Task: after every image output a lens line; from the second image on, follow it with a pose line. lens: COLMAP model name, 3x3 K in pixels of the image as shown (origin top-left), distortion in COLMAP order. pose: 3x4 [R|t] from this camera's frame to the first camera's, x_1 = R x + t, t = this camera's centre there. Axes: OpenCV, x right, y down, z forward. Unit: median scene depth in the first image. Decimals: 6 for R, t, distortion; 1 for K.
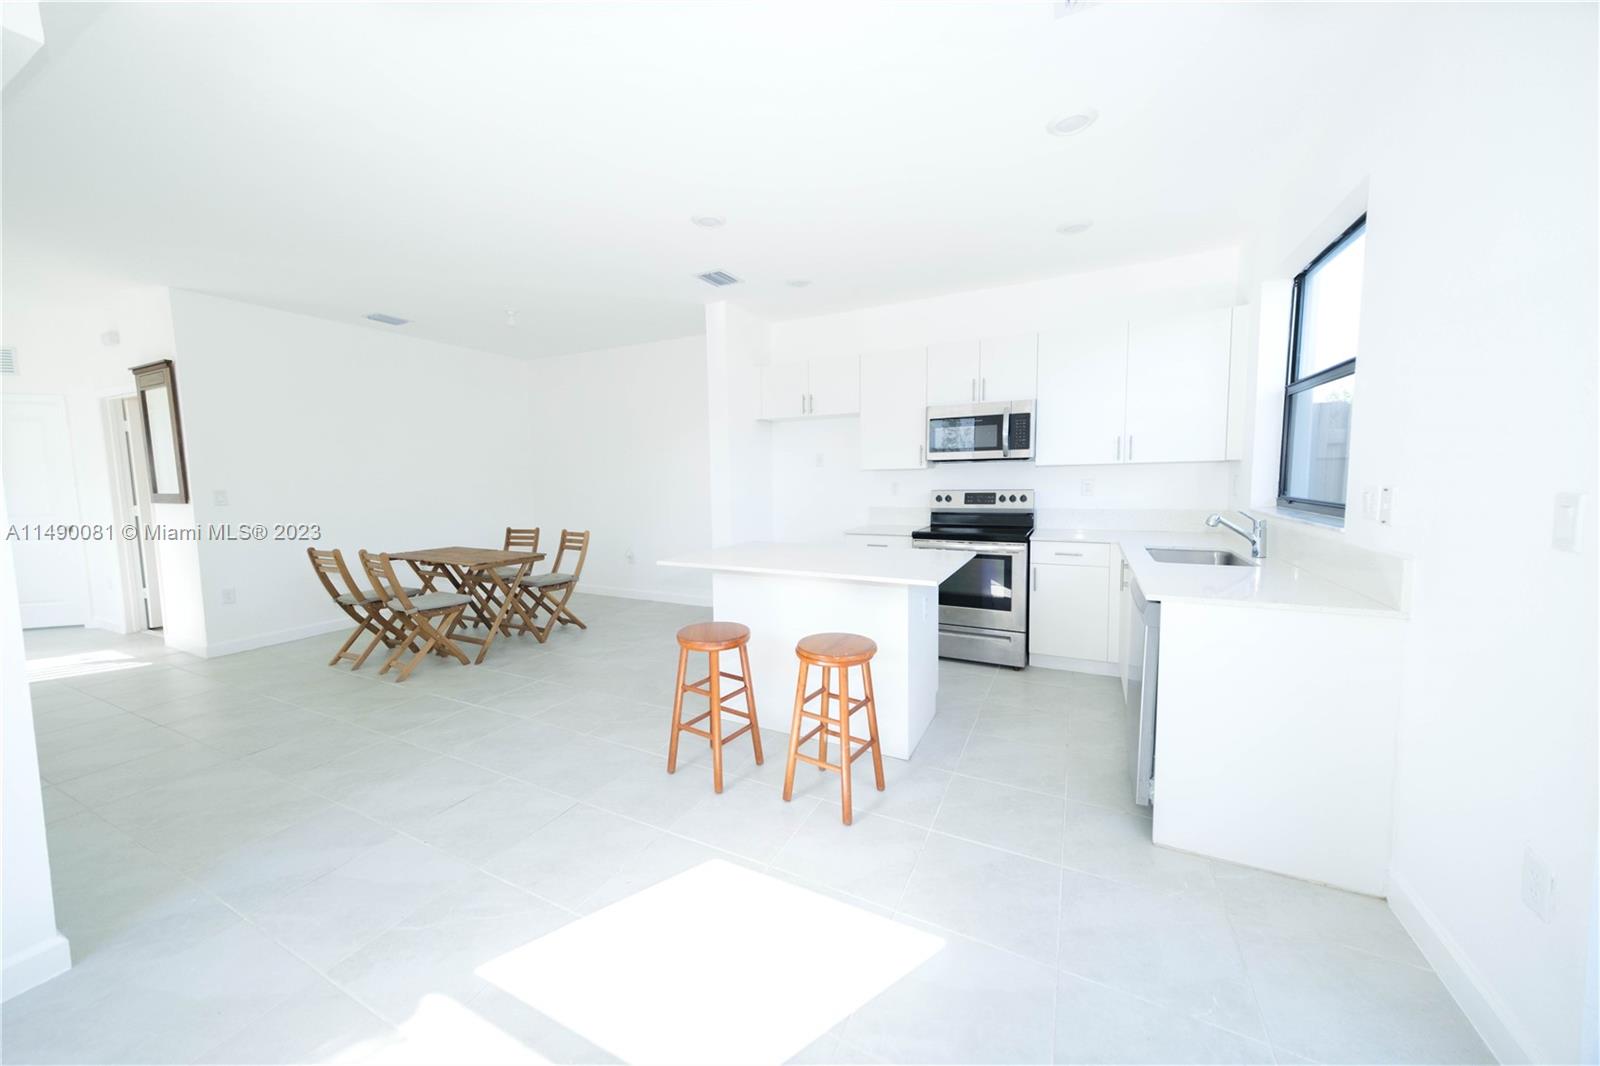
lens RADIAL K [[556.2, 0, 785.6], [0, 556.2, 530.1], [0, 0, 1]] dist [0.006978, -0.000845]
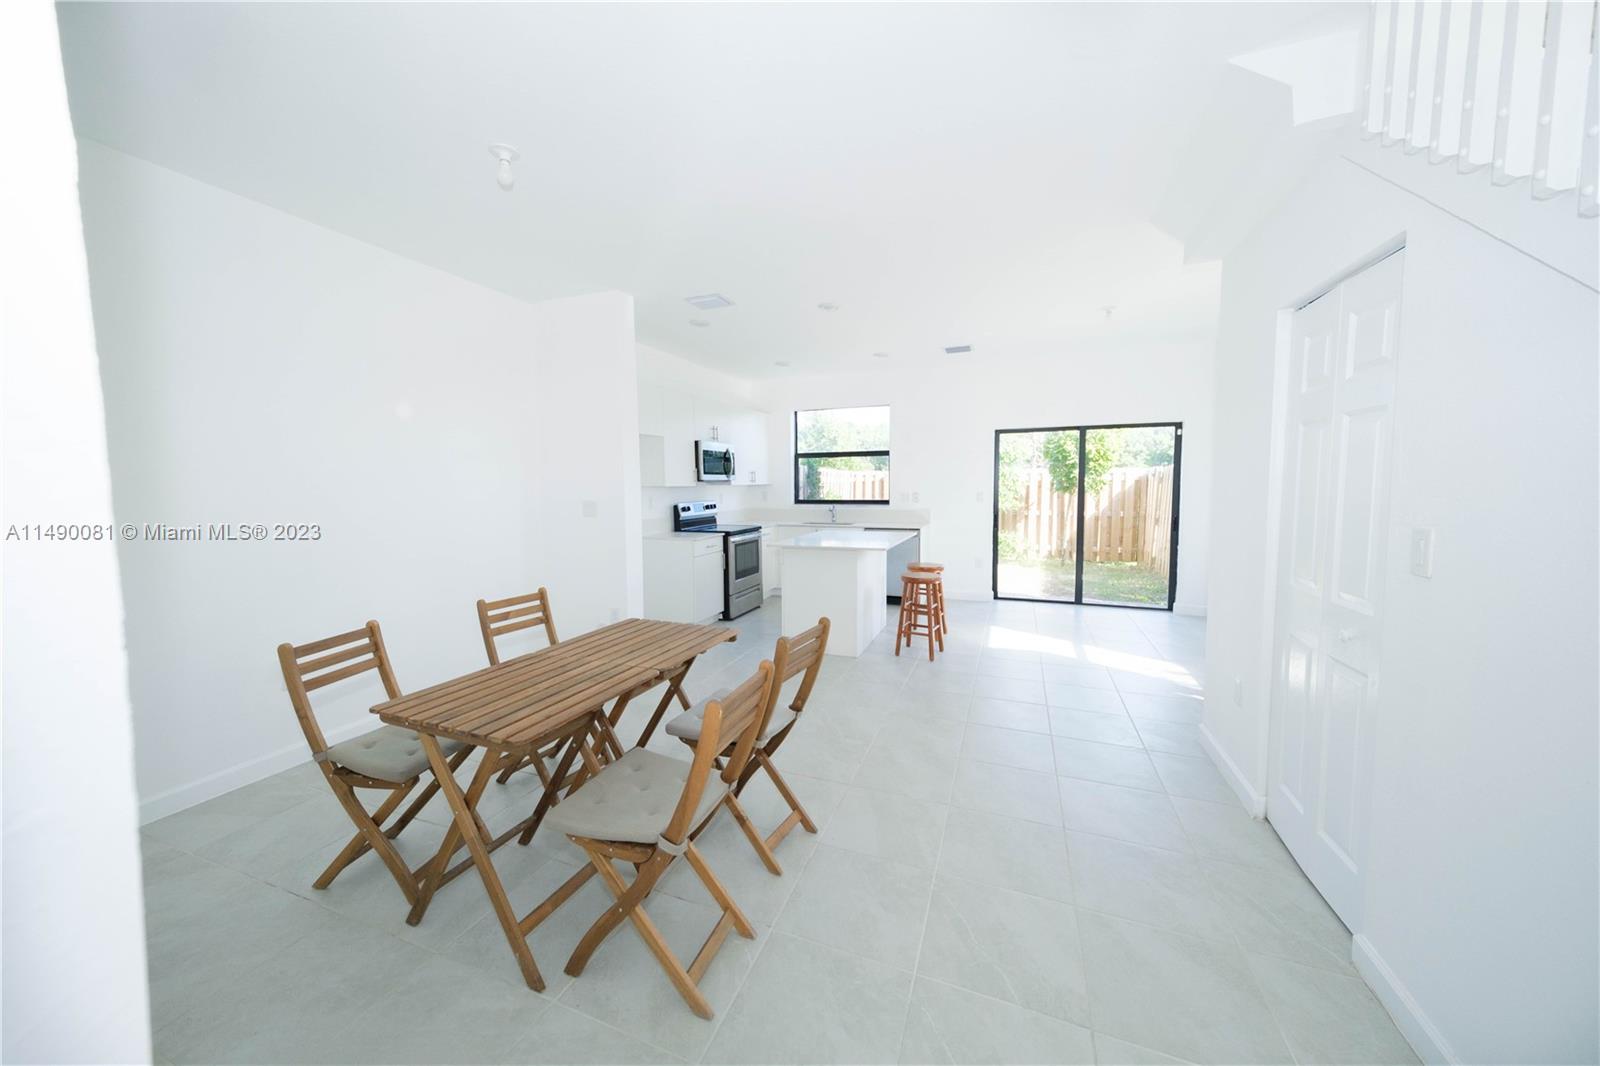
lens RADIAL K [[556.2, 0, 778.0], [0, 556.2, 525.5], [0, 0, 1]] dist [0.006978, -0.000845]
pose [[-0.085329, -0.055236, 0.994821, -1.169861], [0.107358, 0.992139, 0.064296, -0.089187], [-0.990552, 0.112289, -0.078728, 0.998257]]
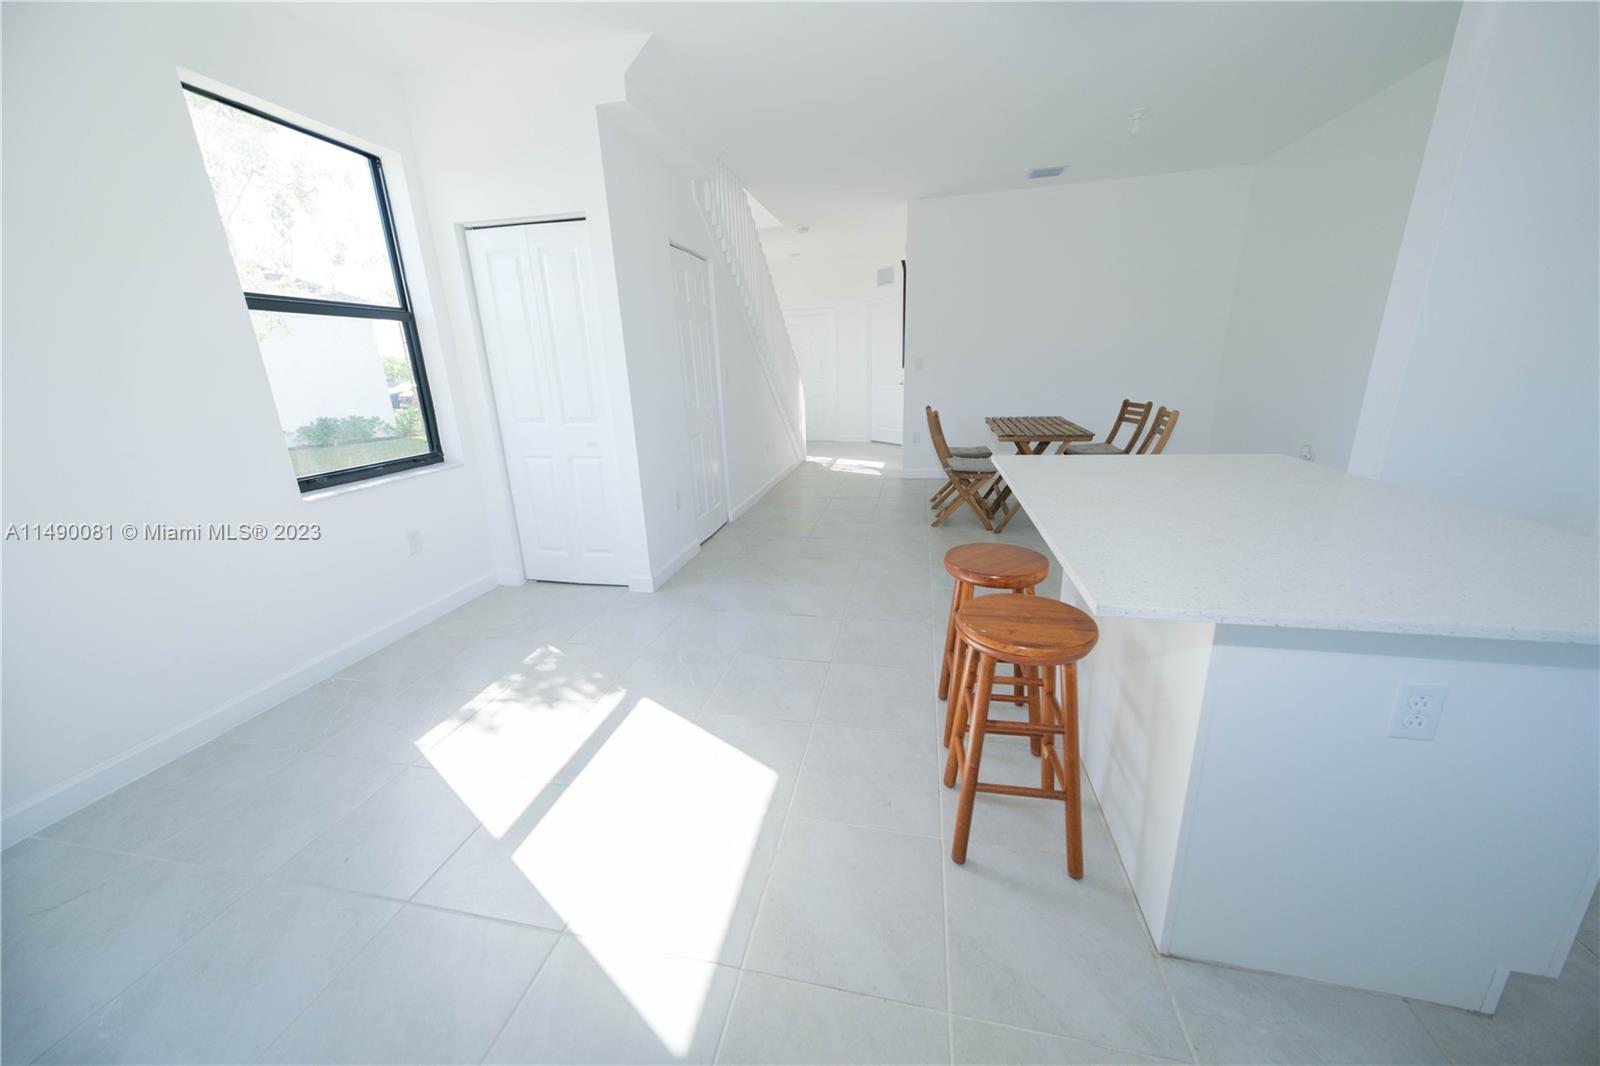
lens RADIAL K [[558.8, 0, 790.6], [0, 558.8, 527.7], [0, 0, 1]] dist [0.004461, -0.000067]
pose [[0.247950, 0.276916, -0.928353, 0.316852], [-0.051249, 0.960684, 0.272872, -0.032371], [0.967416, -0.020082, 0.252393, 0.385536]]
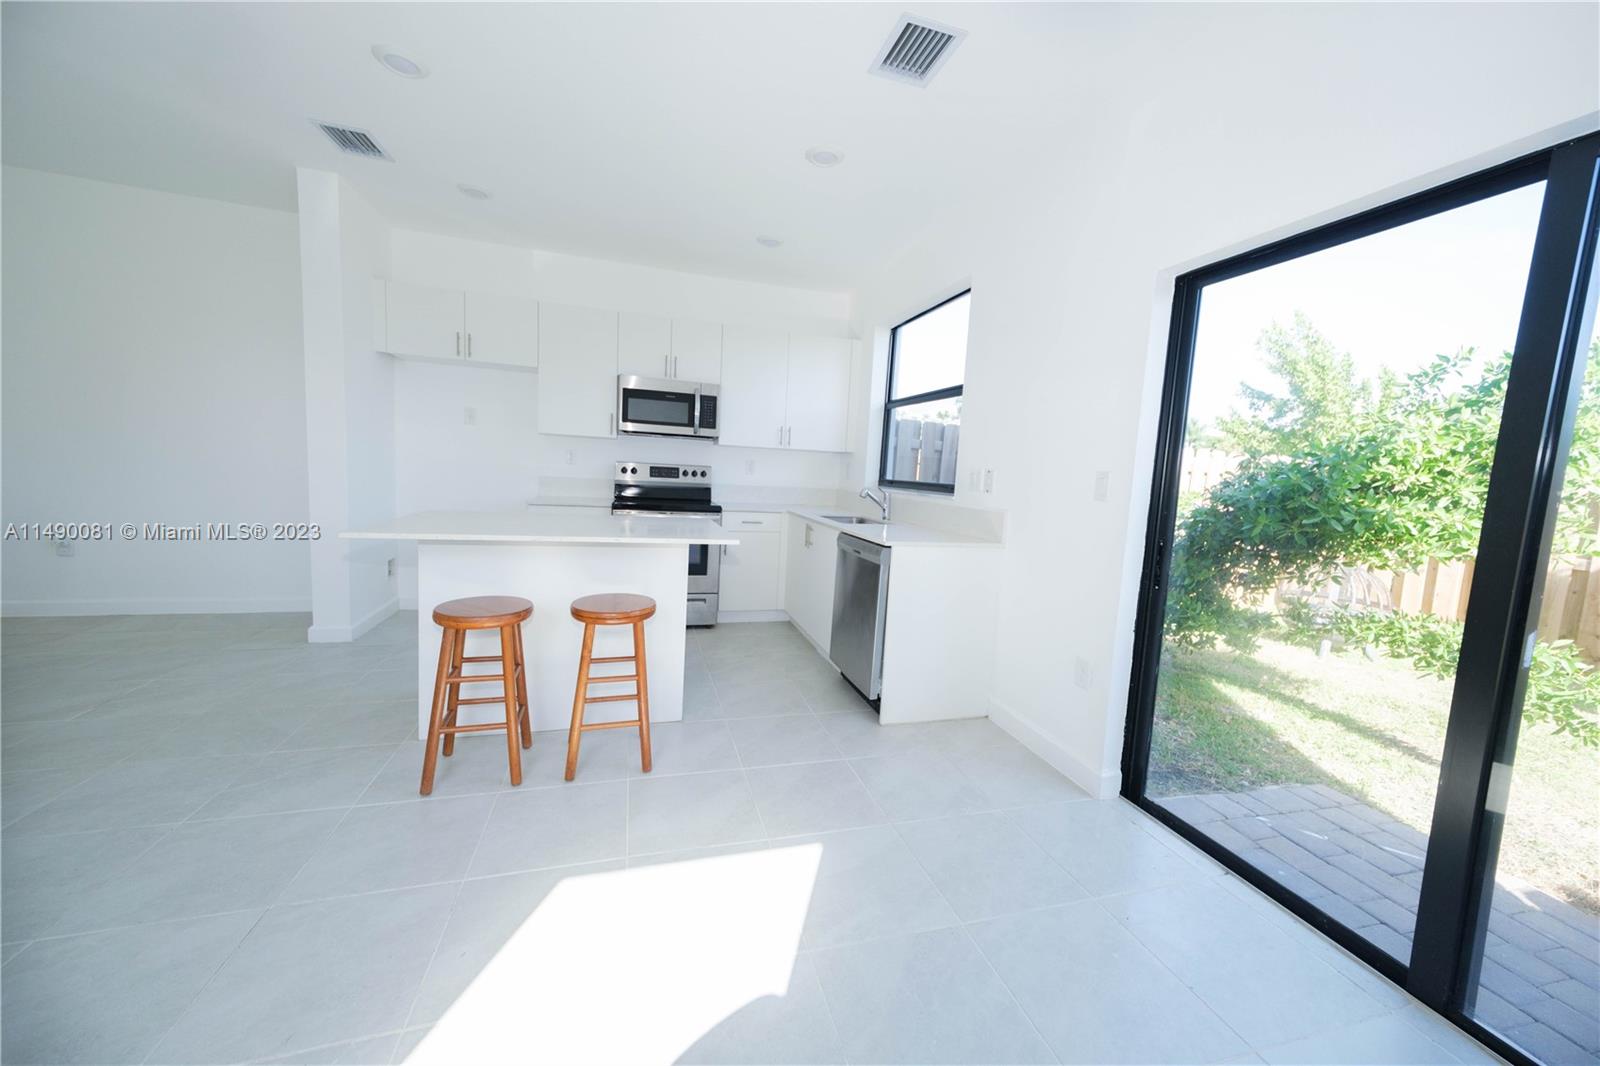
lens RADIAL K [[558.8, 0, 793.0], [0, 558.8, 530.4], [0, 0, 1]] dist [0.004461, -0.000067]
pose [[0.725868, -0.018496, 0.687585, -0.212481], [-0.001597, 0.999590, 0.028574, 0.023034], [-0.687832, -0.021839, 0.725541, 0.083481]]
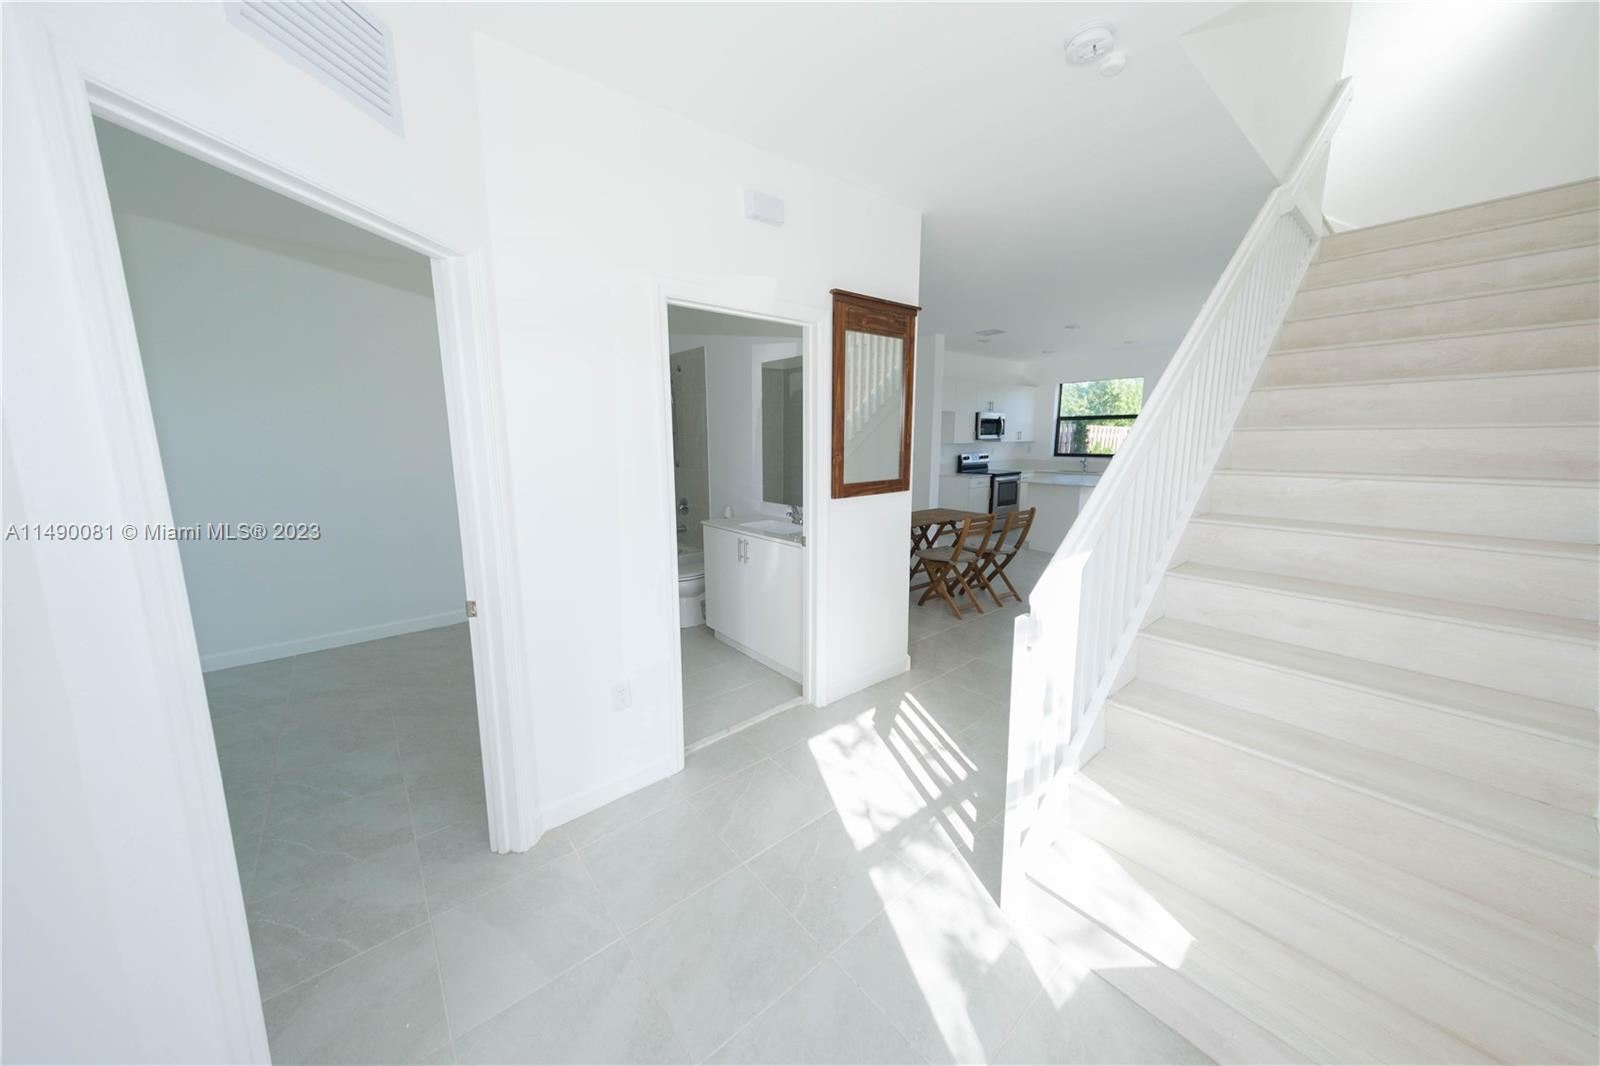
lens RADIAL K [[558.8, 0, 759.6], [0, 558.8, 530.2], [0, 0, 1]] dist [0.004461, -0.000067]
pose [[0.407092, -0.131964, 0.903804, -2.075823], [0.088054, 0.990569, 0.104971, -0.085929], [-0.909133, 0.036850, 0.414873, 0.953389]]
